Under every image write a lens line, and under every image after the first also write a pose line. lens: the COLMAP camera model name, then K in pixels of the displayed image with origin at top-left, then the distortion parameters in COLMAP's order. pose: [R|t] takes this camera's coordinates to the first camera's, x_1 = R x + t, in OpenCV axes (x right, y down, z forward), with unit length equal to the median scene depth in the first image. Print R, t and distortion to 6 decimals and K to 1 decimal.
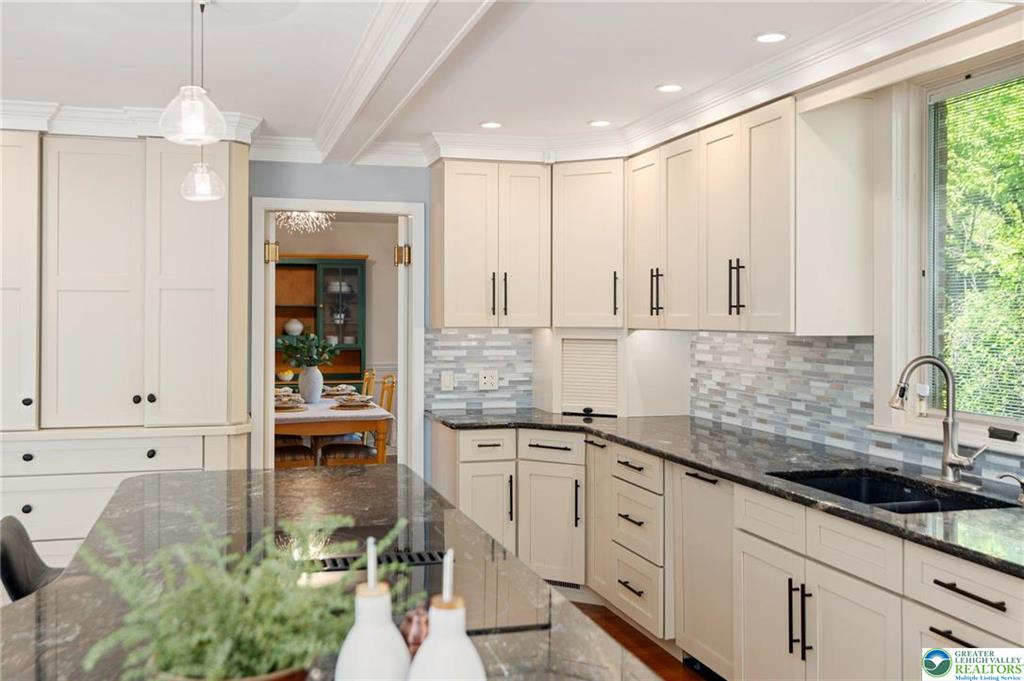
lens RADIAL K [[1001.7, 0, 505.0], [0, 1001.7, 329.2], [0, 0, 1]] dist [0.014049, 0.000000]
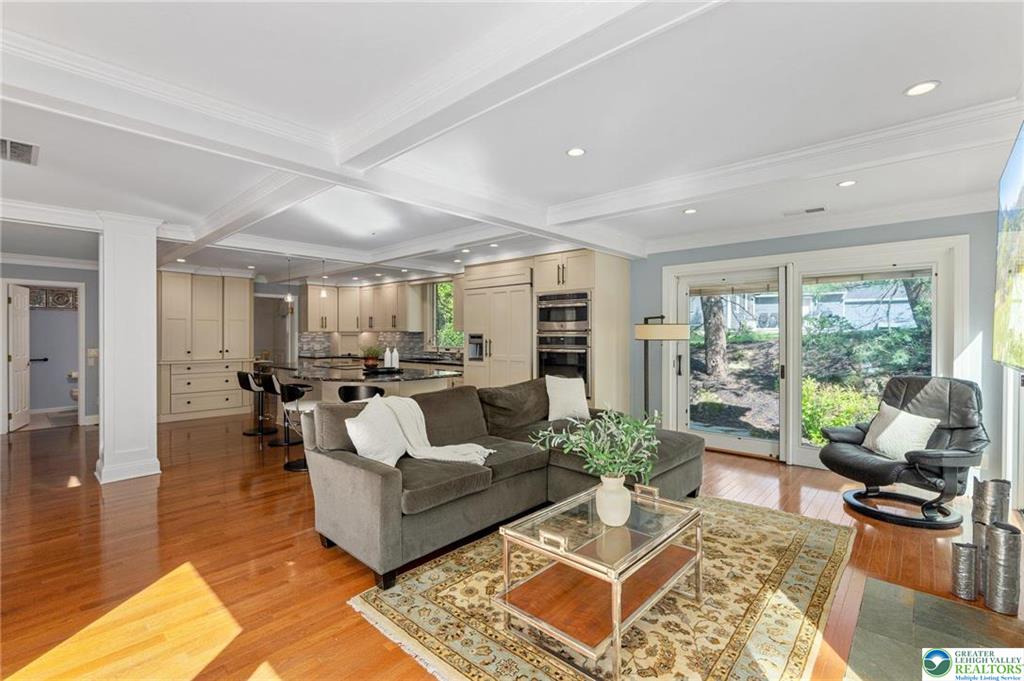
lens RADIAL K [[464.9, 0, 511.3], [0, 464.9, 340.5], [0, 0, 1]] dist [-0.010519, 0.001027]
pose [[0.847084, -0.008494, 0.531391, -0.337967], [0.009208, 0.999957, 0.001306, 0.036045], [-0.531379, 0.003787, 0.847126, -0.811841]]
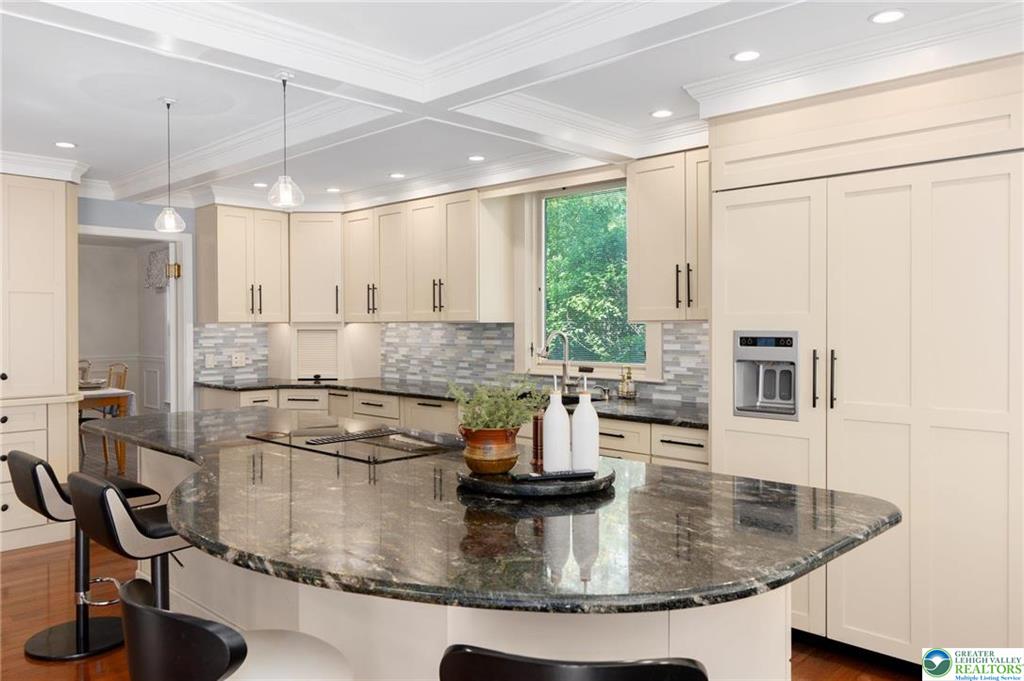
lens RADIAL K [[762.1, 0, 508.3], [0, 762.1, 338.5], [0, 0, 1]] dist [0.007173, -0.005607]
pose [[0.864362, -0.014515, 0.502661, -0.258792], [0.011797, 0.999894, 0.008586, 0.017468], [-0.502732, -0.001492, 0.864441, -0.154494]]
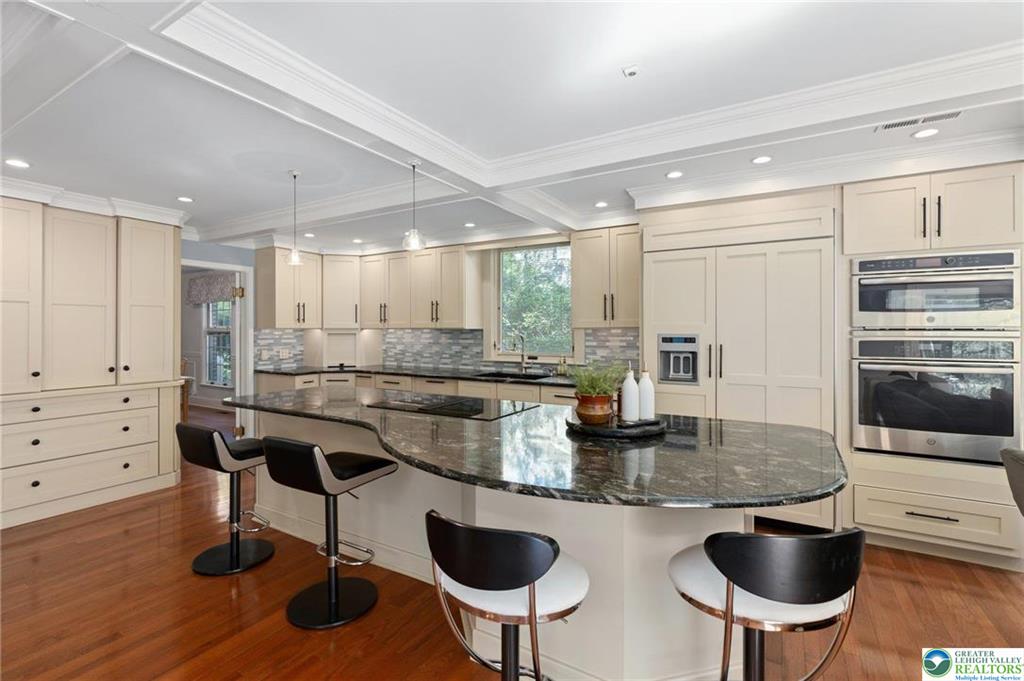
lens RADIAL K [[464.9, 0, 511.3], [0, 464.9, 334.9], [0, 0, 1]] dist [-0.010519, 0.001027]
pose [[0.719251, -0.010516, 0.694670, -0.389281], [0.012305, 0.999921, 0.002396, 0.016096], [-0.694641, 0.006824, 0.719324, -0.029682]]
